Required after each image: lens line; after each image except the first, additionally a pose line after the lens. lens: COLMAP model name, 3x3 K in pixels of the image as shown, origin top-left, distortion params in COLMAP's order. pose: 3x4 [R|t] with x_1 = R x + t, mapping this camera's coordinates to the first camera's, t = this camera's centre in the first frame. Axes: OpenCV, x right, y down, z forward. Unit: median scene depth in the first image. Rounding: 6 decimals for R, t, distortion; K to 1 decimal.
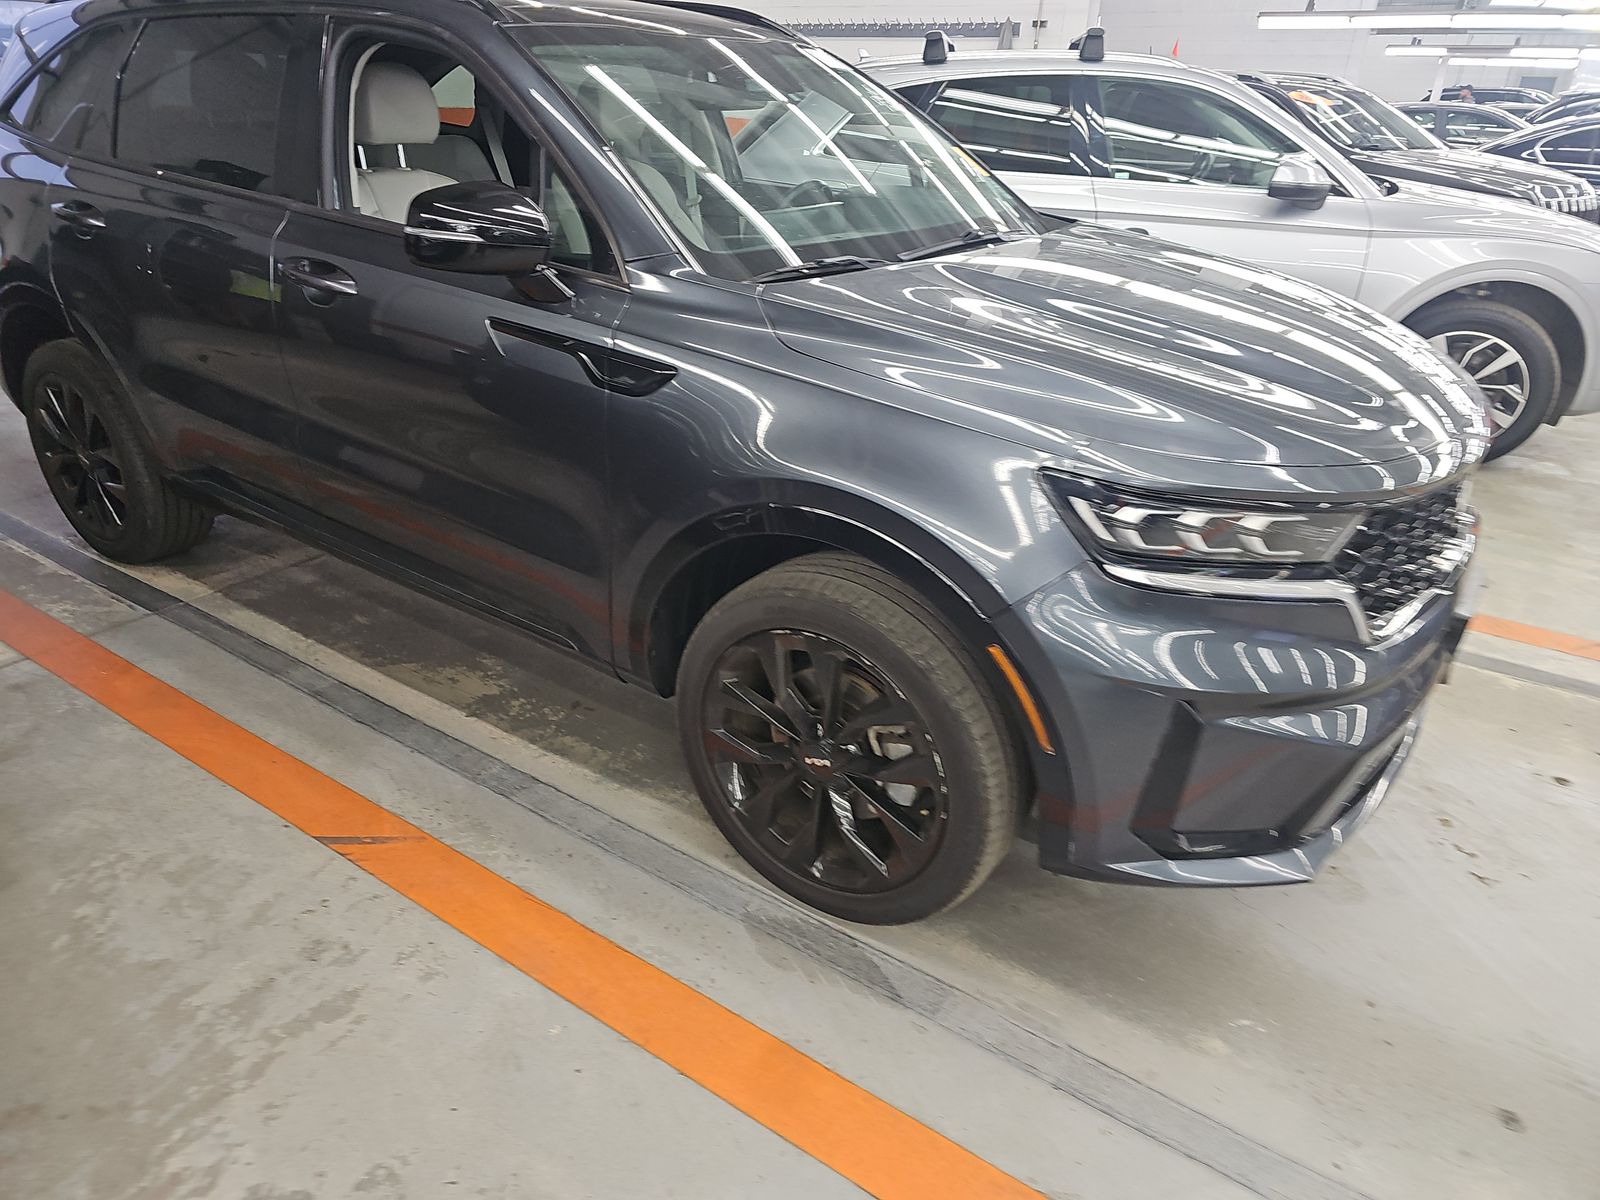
lens RADIAL K [[1060.8, 0, 806.4], [0, 1060.8, 608.7], [0, 0, 1]] dist [0.058173, -0.049791]
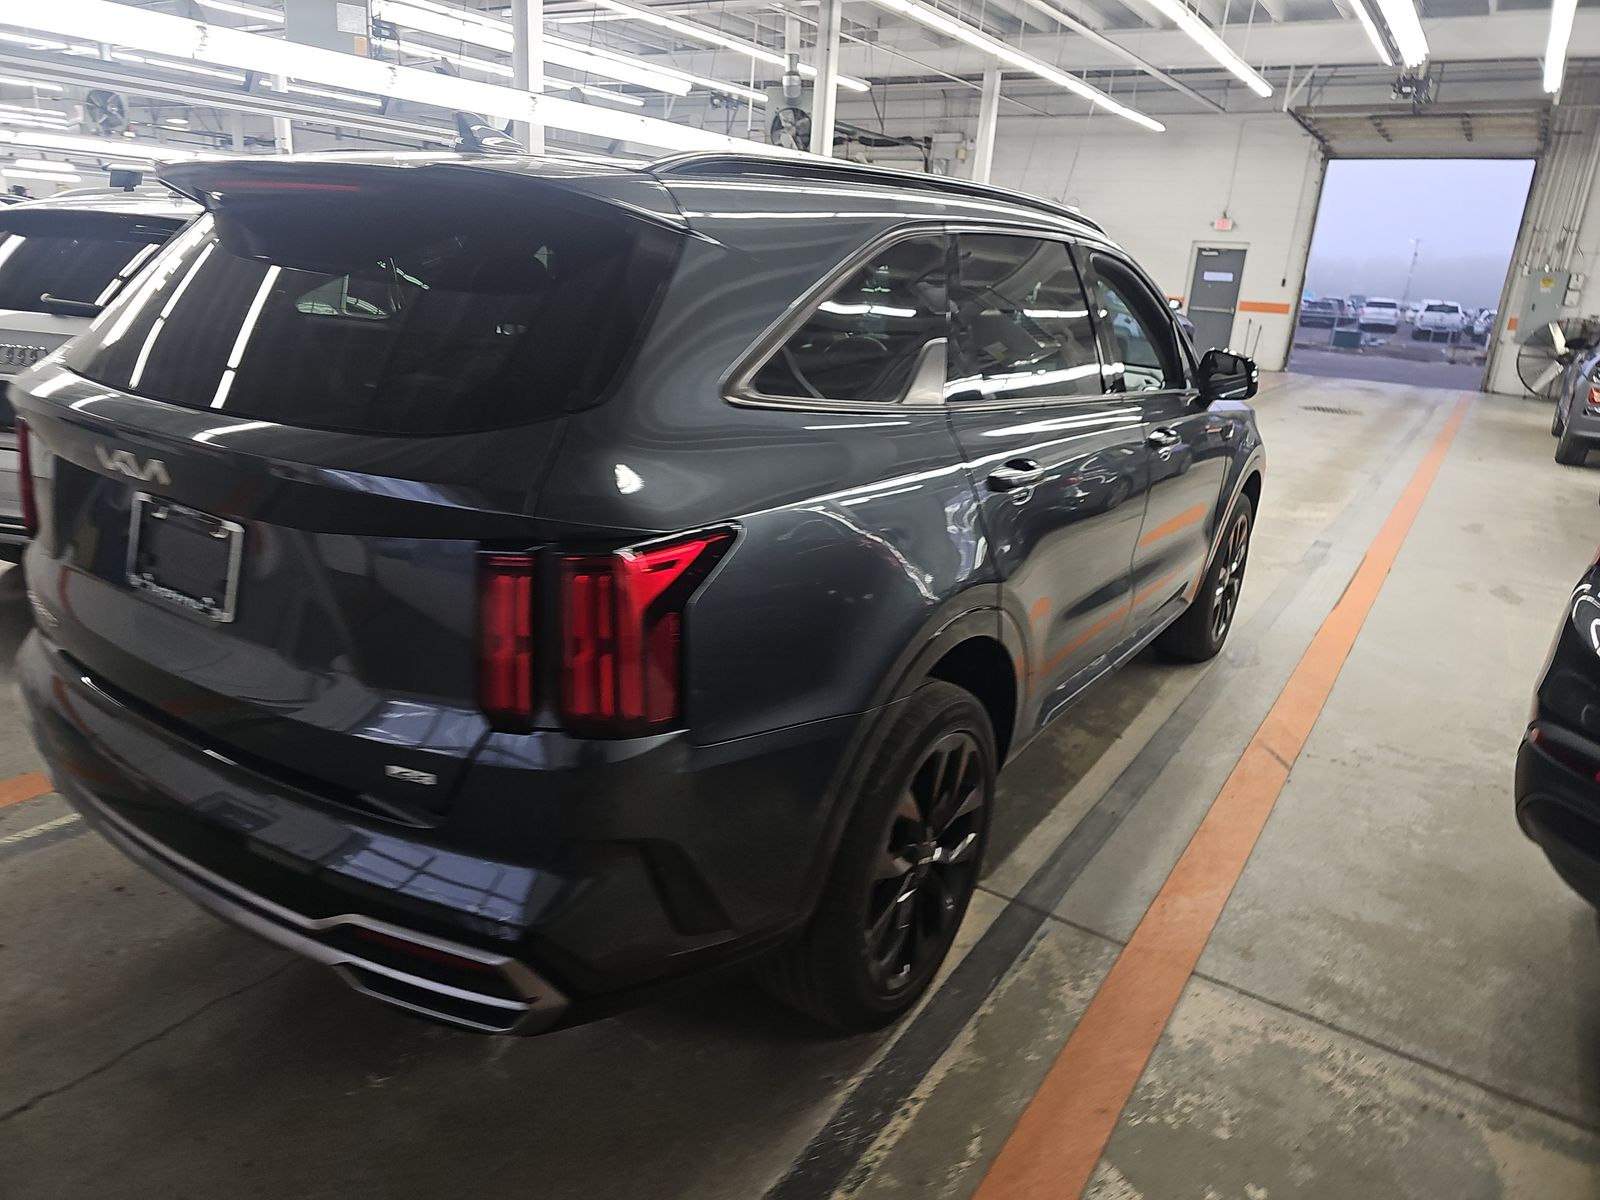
lens RADIAL K [[1061.7, 0, 792.8], [0, 1061.7, 564.3], [0, 0, 1]] dist [0.073072, -0.051725]
pose [[-0.020362, -0.306093, 0.951784, -2.141477], [0.379072, 0.878538, 0.290647, -0.897322], [-0.925143, 0.366713, 0.098143, 1.643495]]
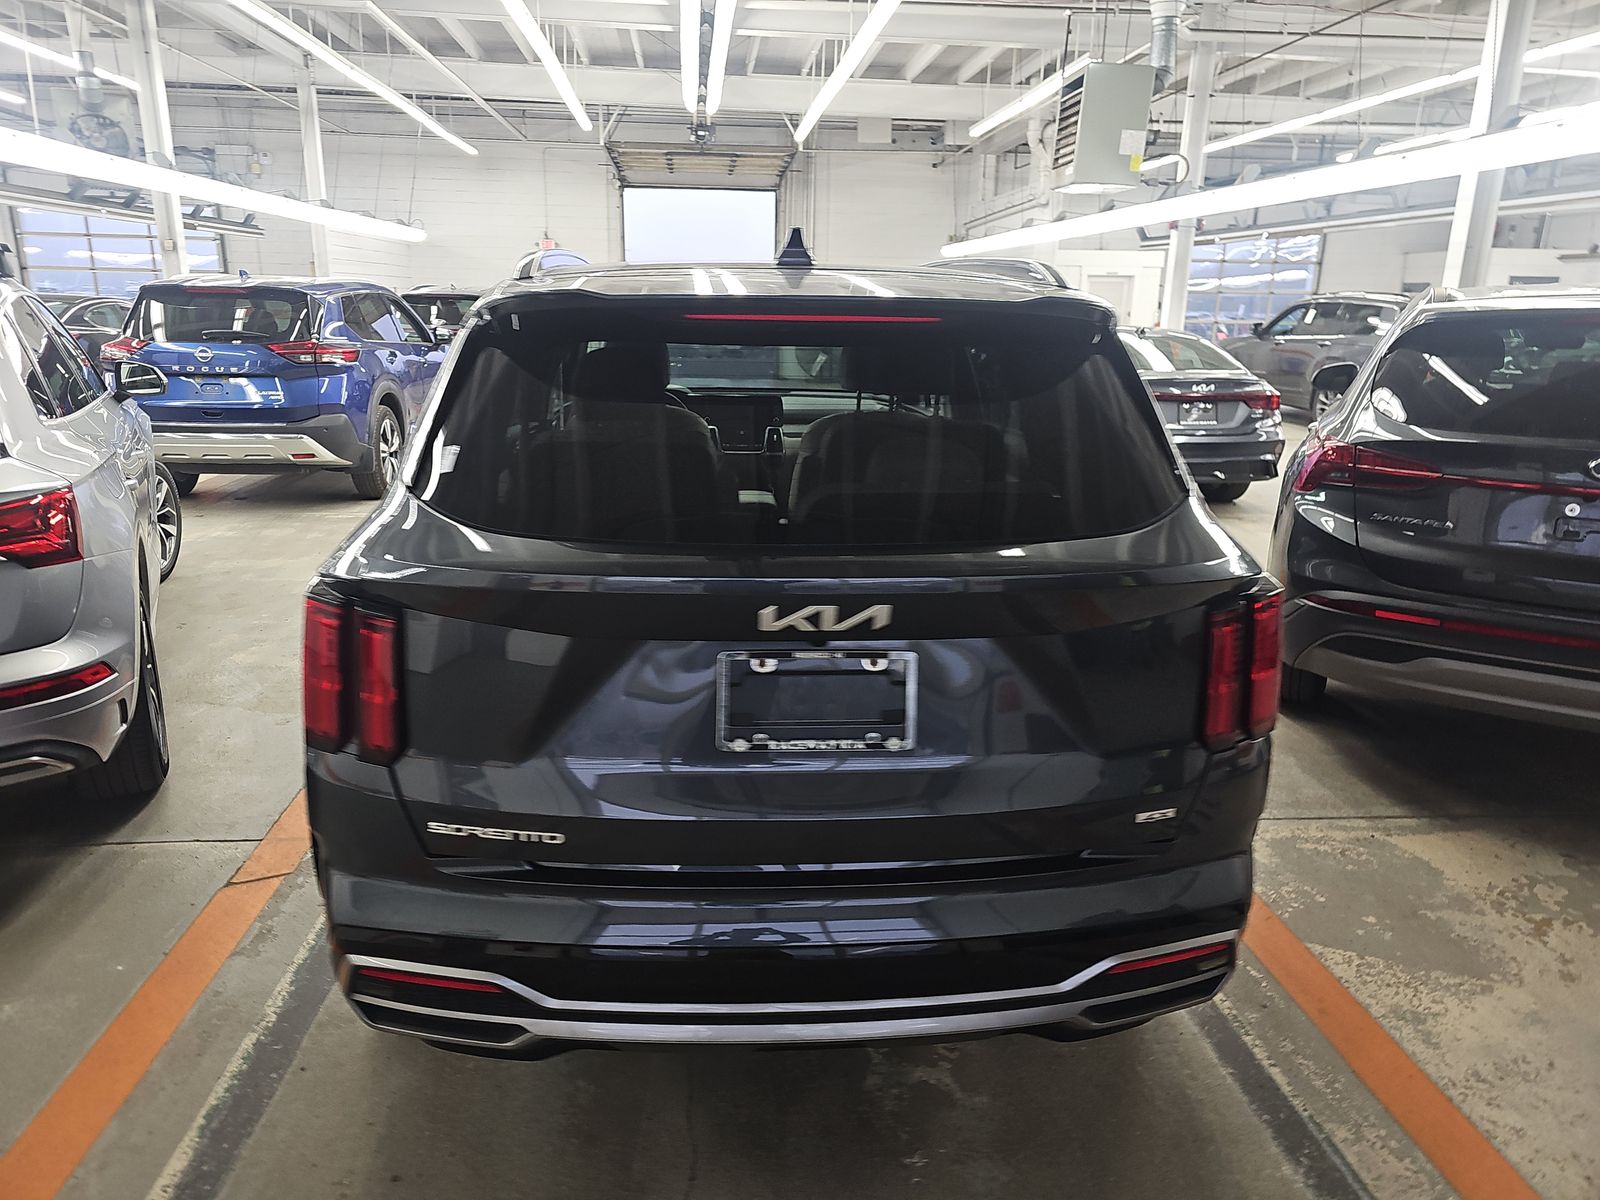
lens RADIAL K [[1041.4, 0, 800.0], [0, 1041.4, 600.0], [0, 0, 1]] dist [0.047171, -0.046759]
pose [[-0.633897, -0.251835, 0.731269, -1.849556], [0.303501, 0.788666, 0.534690, -1.326672], [-0.711380, 0.560879, -0.423501, 2.488529]]
